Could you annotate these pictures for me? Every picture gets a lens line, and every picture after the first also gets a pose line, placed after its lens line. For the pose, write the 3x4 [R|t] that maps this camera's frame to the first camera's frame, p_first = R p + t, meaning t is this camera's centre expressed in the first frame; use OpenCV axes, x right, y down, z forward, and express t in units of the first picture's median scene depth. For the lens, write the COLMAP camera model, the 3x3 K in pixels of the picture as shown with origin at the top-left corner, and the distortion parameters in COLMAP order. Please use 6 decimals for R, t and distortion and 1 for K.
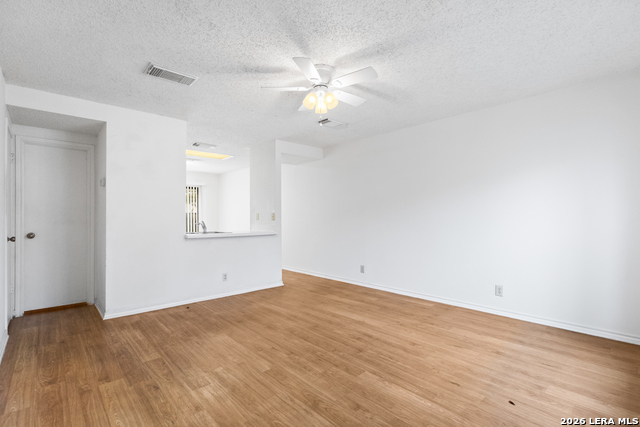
lens RADIAL K [[292.2, 0, 317.4], [0, 292.2, 216.0], [0, 0, 1]] dist [0.002160, 0.000691]
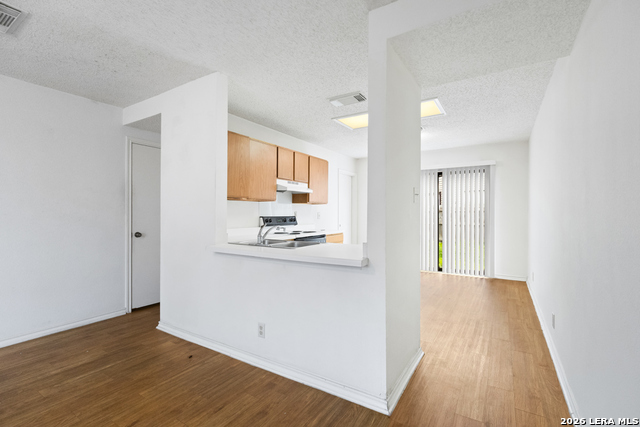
lens RADIAL K [[292.2, 0, 321.0], [0, 292.2, 214.9], [0, 0, 1]] dist [0.002160, 0.000691]
pose [[0.270441, 0.006570, -0.962714, 0.304654], [0.008707, 0.999919, 0.009269, -0.011671], [0.962697, -0.010889, 0.270361, 1.250968]]
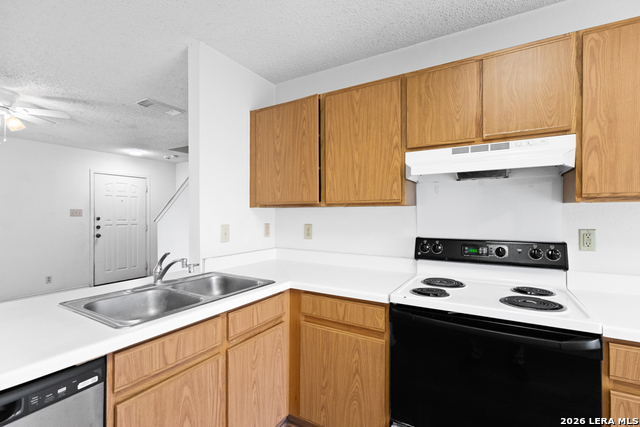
lens RADIAL K [[292.2, 0, 319.8], [0, 292.2, 211.9], [0, 0, 1]] dist [0.002160, 0.000691]
pose [[-0.956922, 0.003411, -0.290324, -0.610163], [0.007672, 0.999879, -0.013538, -0.039773], [0.290242, -0.015182, -0.956833, 1.847014]]
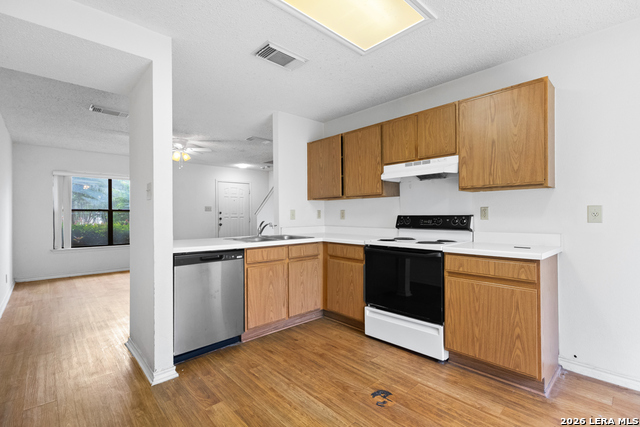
lens RADIAL K [[292.2, 0, 320.8], [0, 292.2, 214.0], [0, 0, 1]] dist [0.002160, 0.000691]
pose [[-0.999903, 0.011804, -0.007456, -0.698024], [0.011855, 0.999906, -0.006862, 0.003462], [0.007374, -0.006950, -0.999949, 2.311625]]
